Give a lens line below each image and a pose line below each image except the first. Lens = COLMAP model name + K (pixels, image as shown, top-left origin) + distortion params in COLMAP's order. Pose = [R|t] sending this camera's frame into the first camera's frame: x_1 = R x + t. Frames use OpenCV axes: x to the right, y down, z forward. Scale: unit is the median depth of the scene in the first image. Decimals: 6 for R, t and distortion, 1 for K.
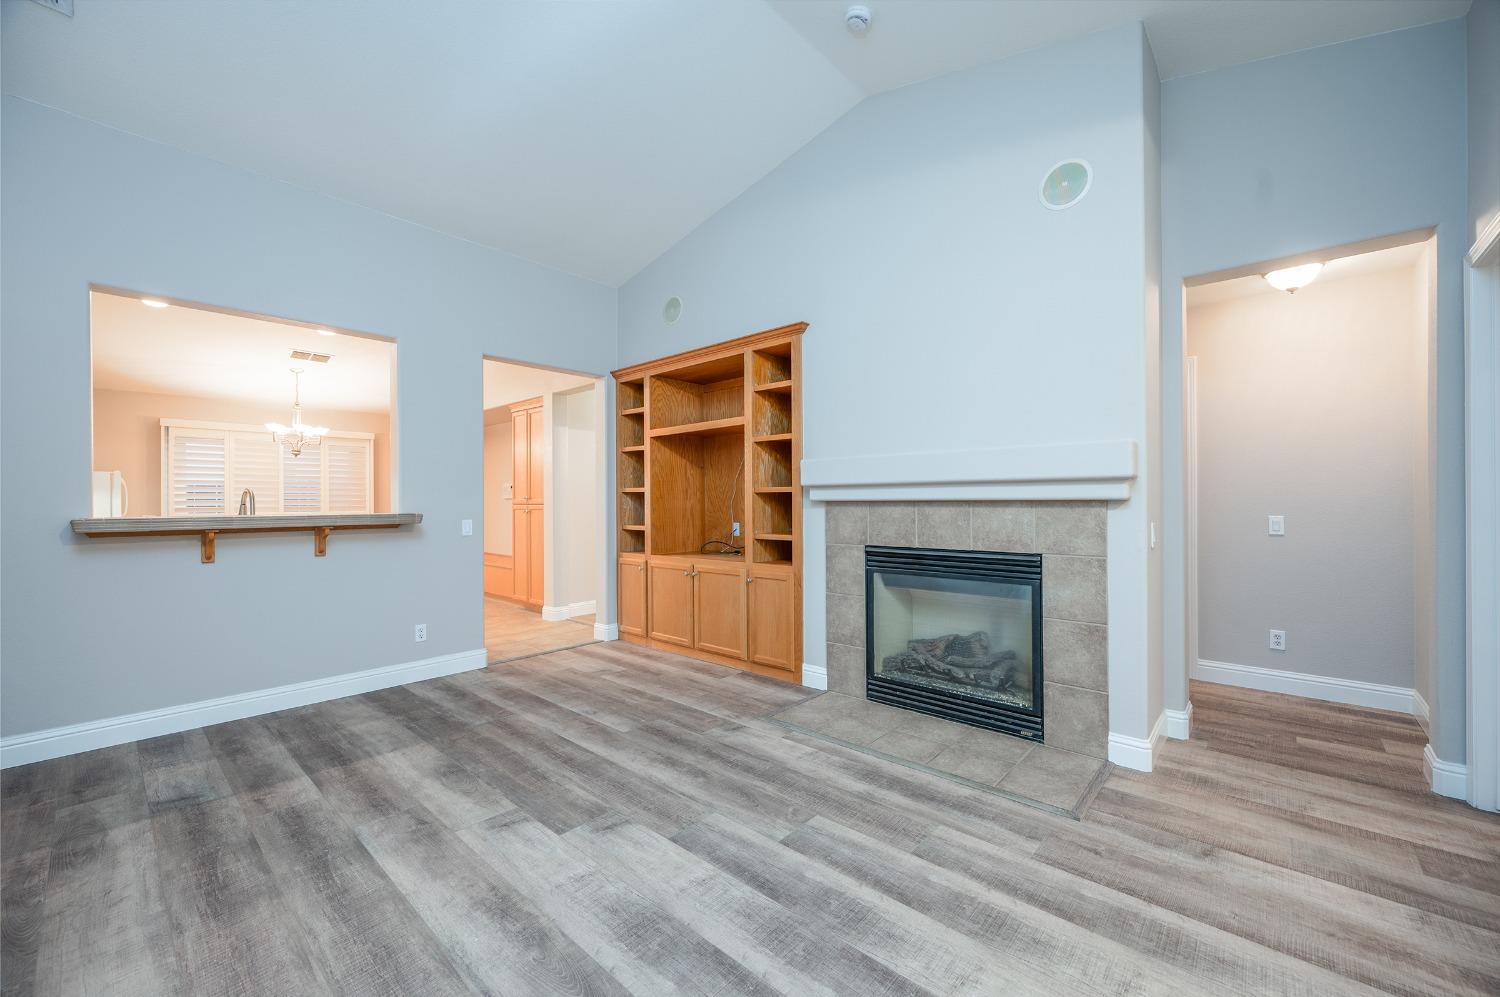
lens RADIAL K [[598.0, 0, 752.6], [0, 598.0, 500.6], [0, 0, 1]] dist [0.001104, 0.000012]
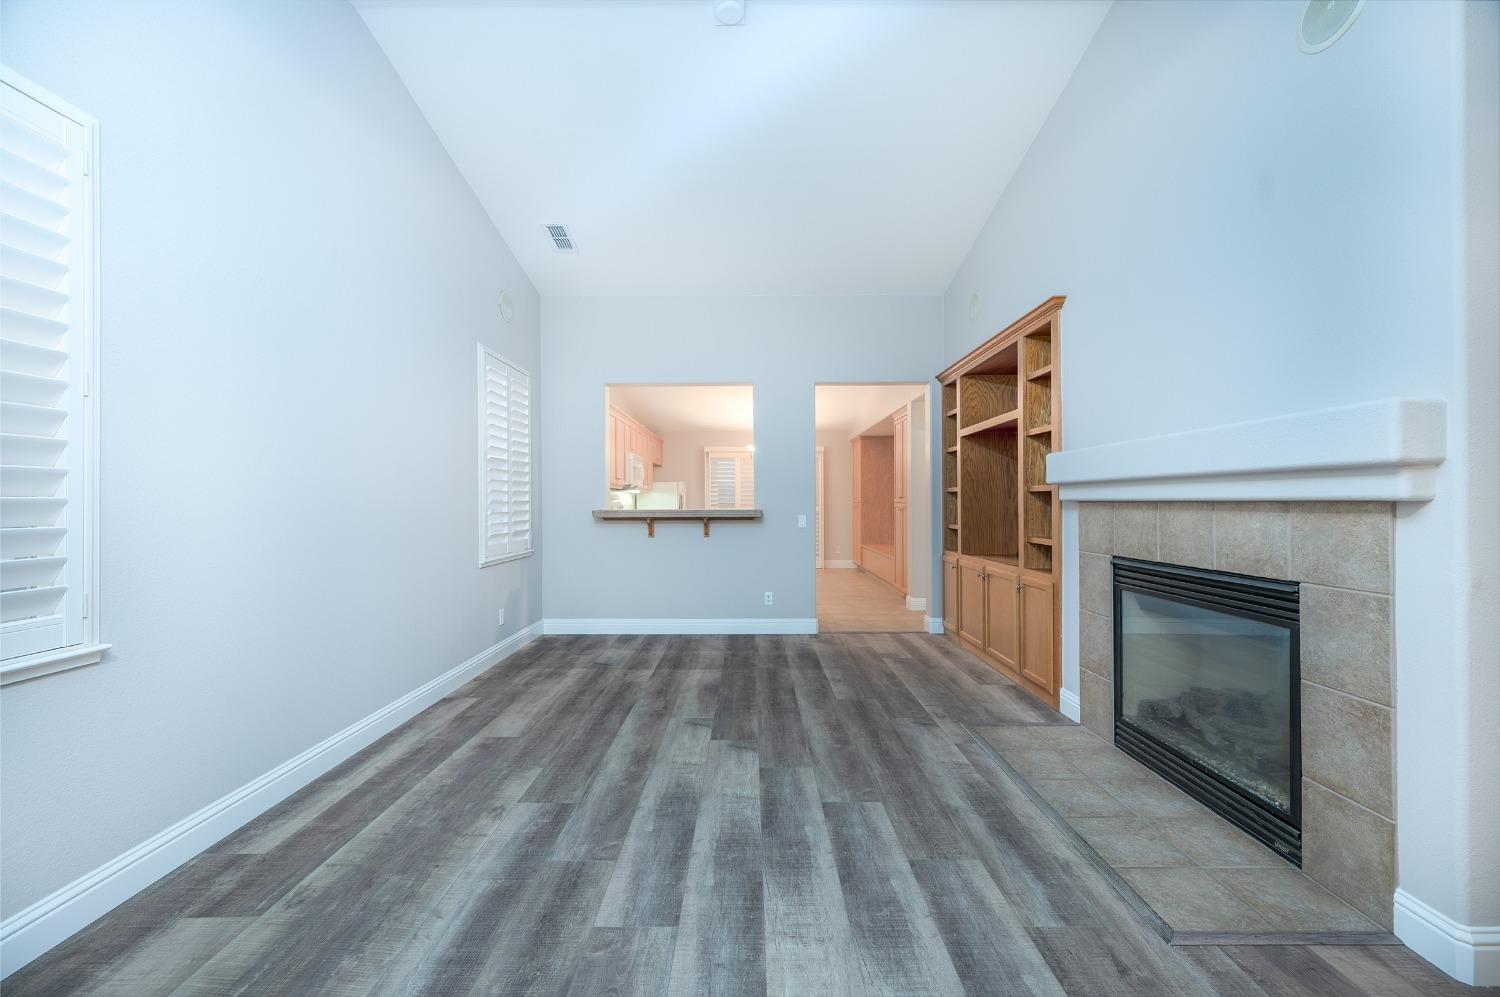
lens RADIAL K [[598.4, 0, 742.6], [0, 598.4, 500.5], [0, 0, 1]] dist [0.000128, -0.000020]
pose [[0.655885, 0.001775, -0.754858, 0.484519], [0.000088, 0.999997, 0.002428, -0.002358], [0.754861, -0.001659, 0.655883, 0.086734]]
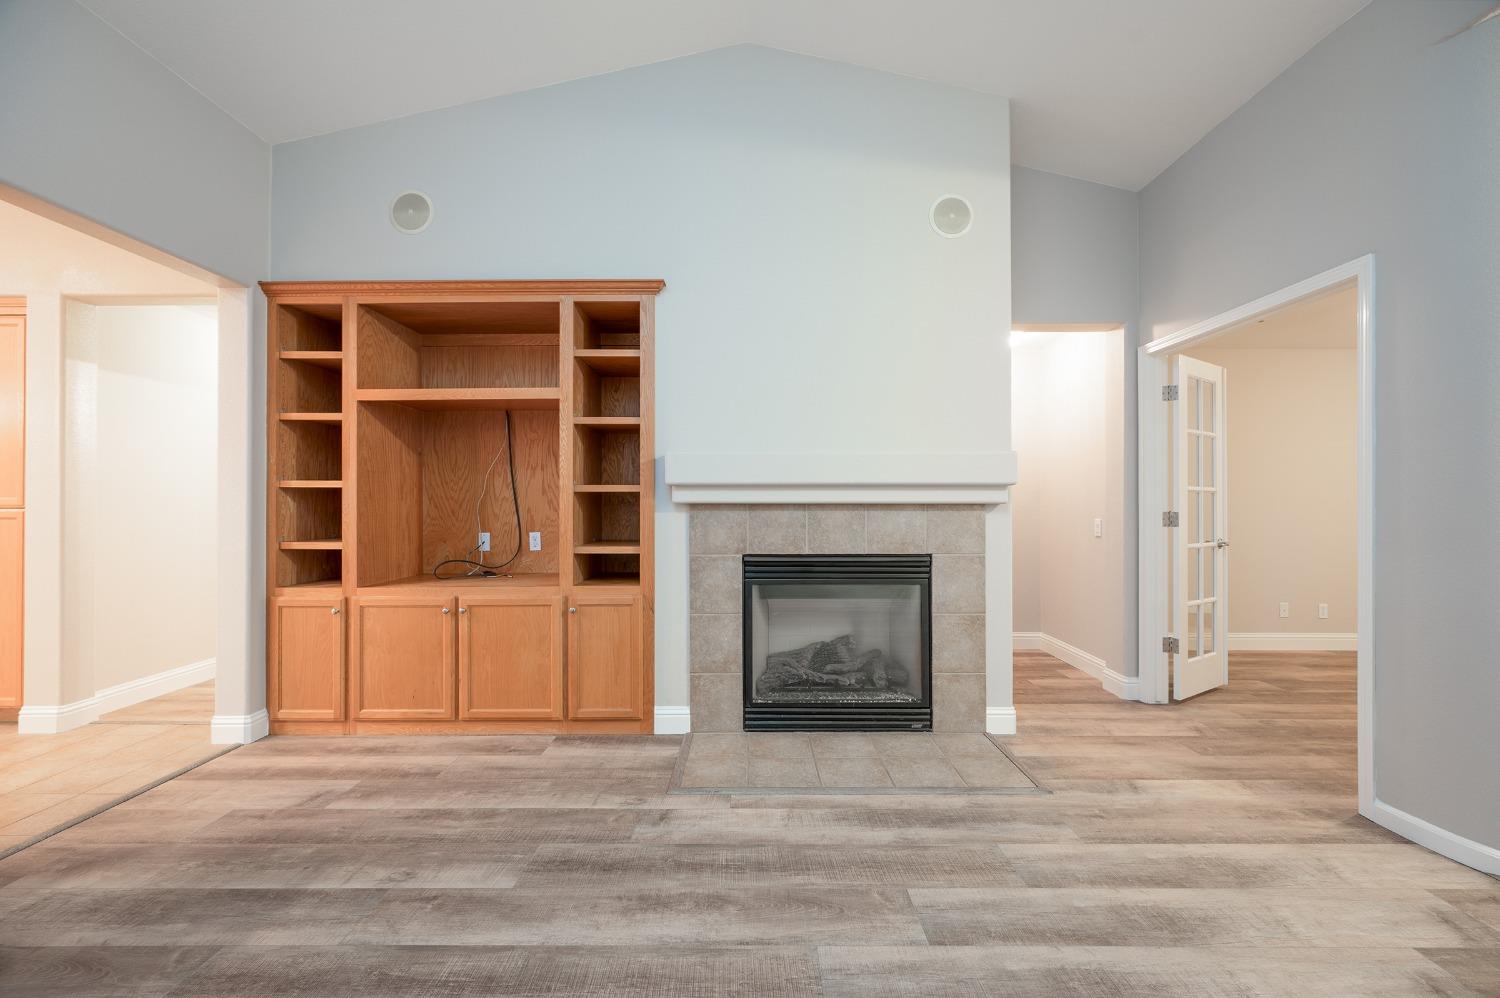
lens RADIAL K [[598.0, 0, 752.6], [0, 598.0, 501.1], [0, 0, 1]] dist [0.001104, 0.000012]
pose [[0.744260, 0.007952, 0.667843, -0.392152], [-0.004095, 0.999965, -0.007343, 0.003148], [-0.667878, 0.002730, 0.744266, 0.350241]]
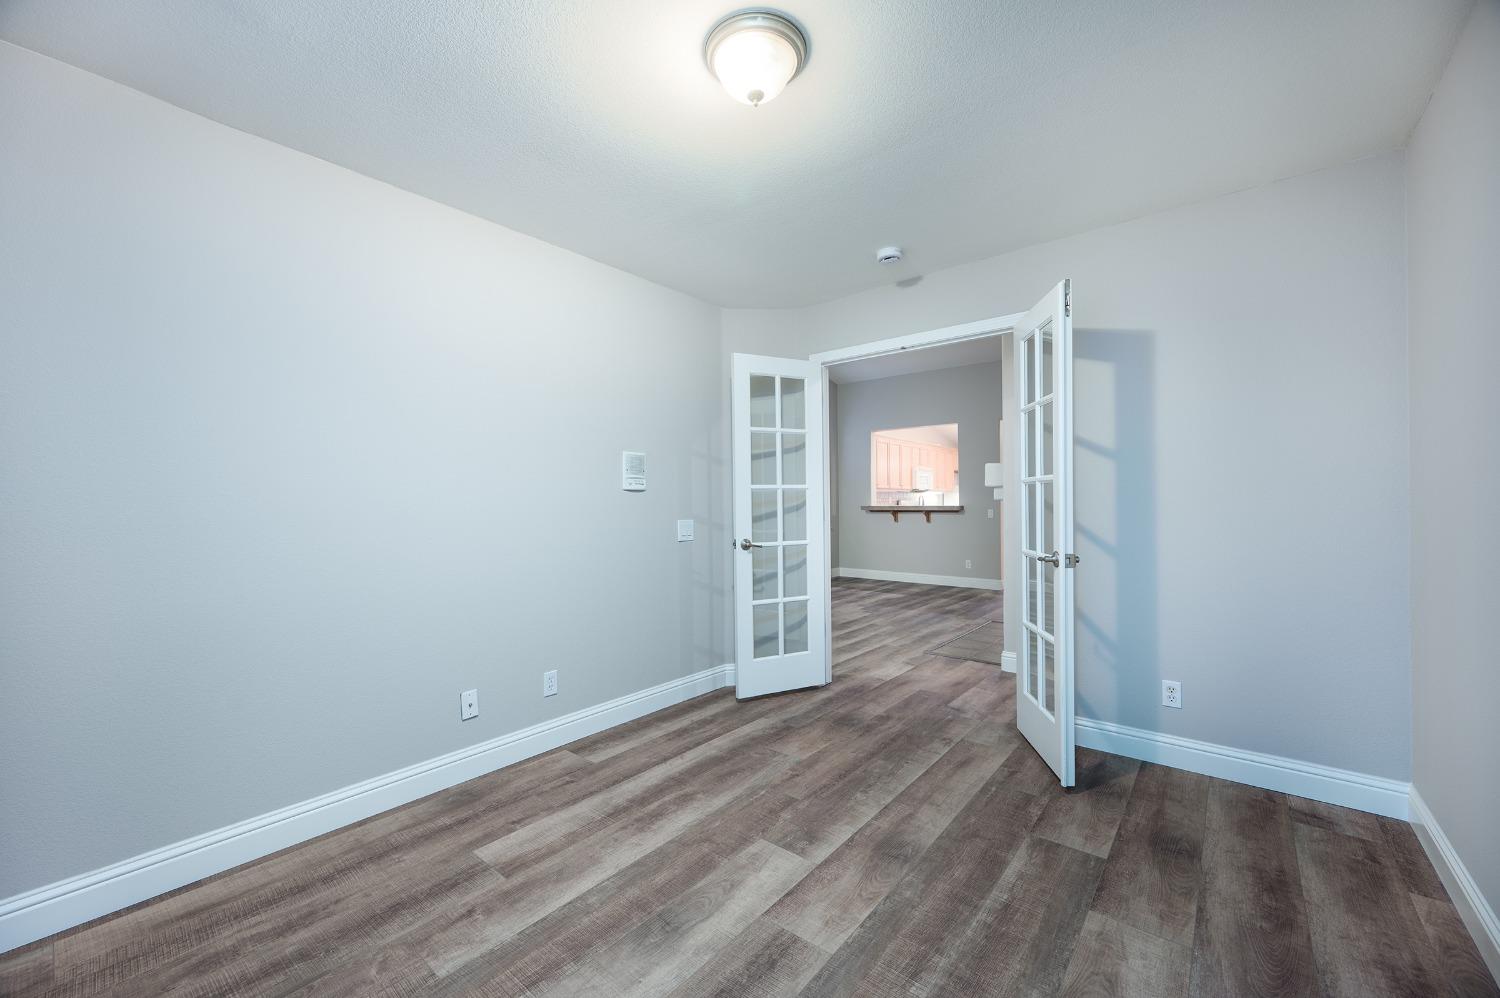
lens RADIAL K [[598.4, 0, 742.6], [0, 598.4, 501.0], [0, 0, 1]] dist [0.000128, -0.000020]
pose [[0.030791, 0.004581, -0.999515, 1.685127], [-0.000202, 0.999990, 0.004577, -0.003080], [0.999526, 0.000061, 0.030791, 0.194959]]
